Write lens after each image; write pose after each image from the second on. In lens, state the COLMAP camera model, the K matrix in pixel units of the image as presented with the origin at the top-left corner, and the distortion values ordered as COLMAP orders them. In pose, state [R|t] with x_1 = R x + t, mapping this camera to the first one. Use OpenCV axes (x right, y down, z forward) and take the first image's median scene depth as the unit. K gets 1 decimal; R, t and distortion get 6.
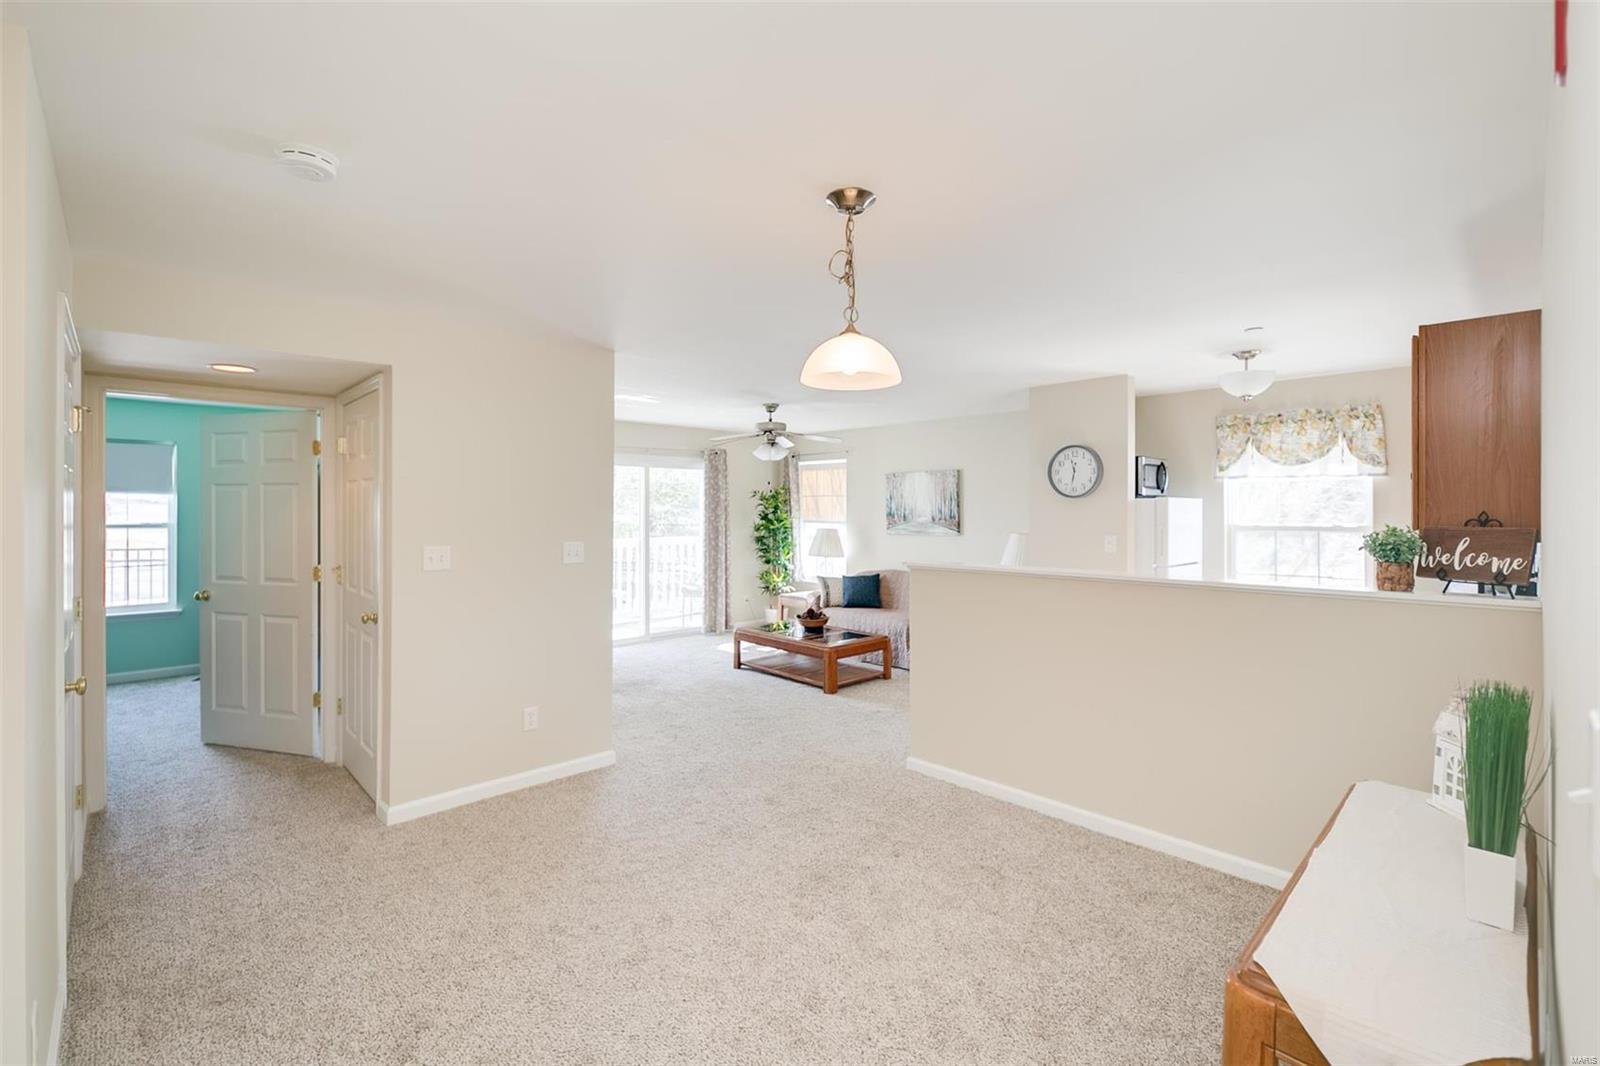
lens RADIAL K [[697.8, 0, 798.5], [0, 697.8, 507.4], [0, 0, 1]] dist [-0.005212, -0.002760]
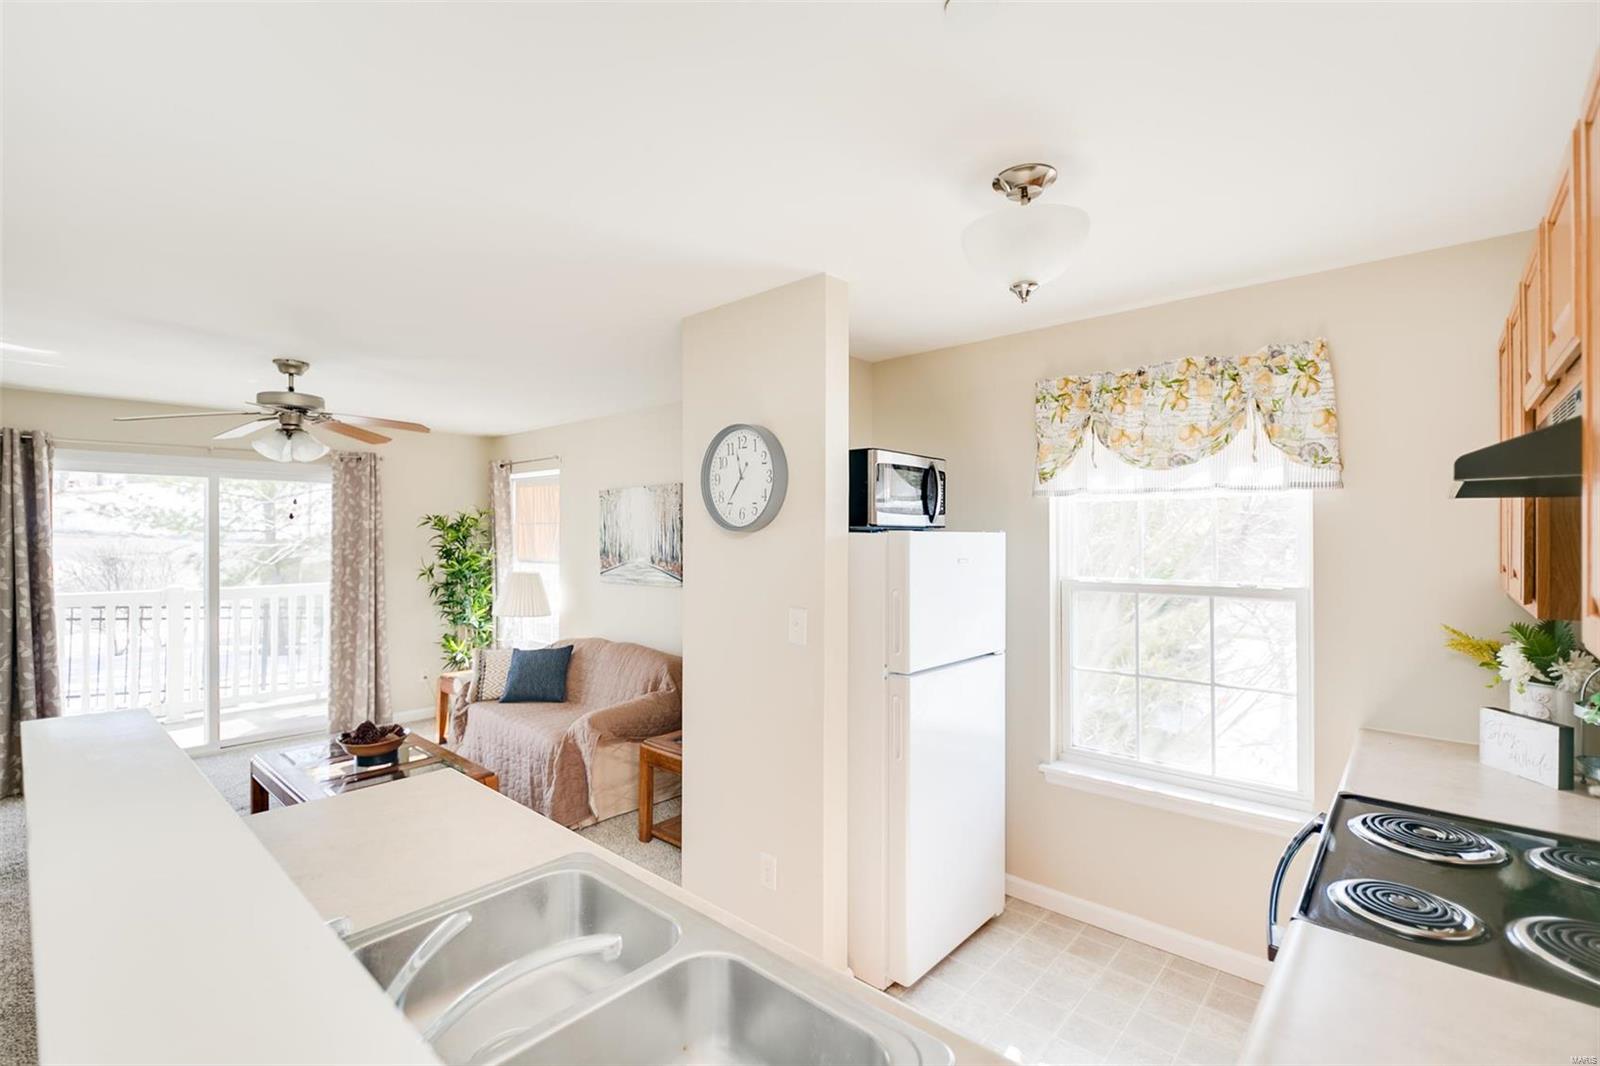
lens RADIAL K [[697.8, 0, 798.7], [0, 697.8, 530.5], [0, 0, 1]] dist [-0.005212, -0.002760]
pose [[0.996614, 0.002223, 0.082197, 0.278527], [-0.001869, 0.999989, -0.004392, -0.008297], [-0.082206, 0.004223, 0.996606, 0.354719]]
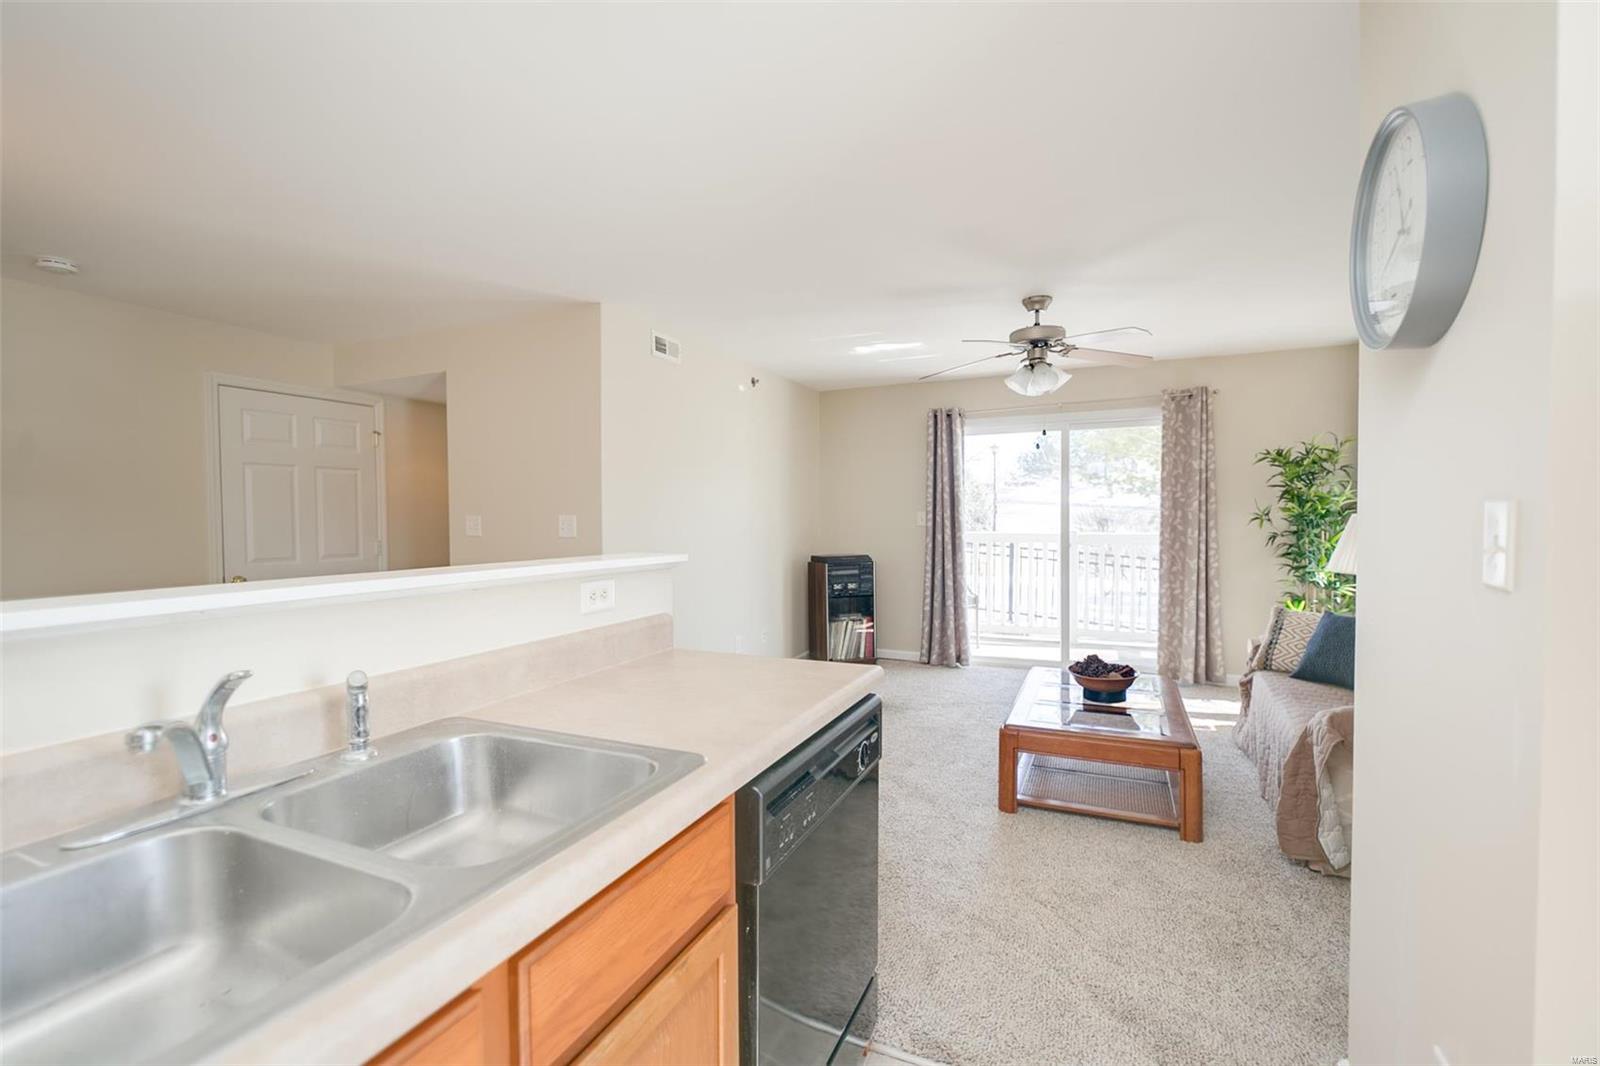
lens RADIAL K [[697.8, 0, 809.2], [0, 697.8, 535.3], [0, 0, 1]] dist [-0.005212, -0.002760]
pose [[0.378001, 0.023674, -0.925503, 0.377779], [0.011420, 0.999478, 0.030231, 0.028265], [0.925735, -0.021996, 0.377533, 0.516299]]
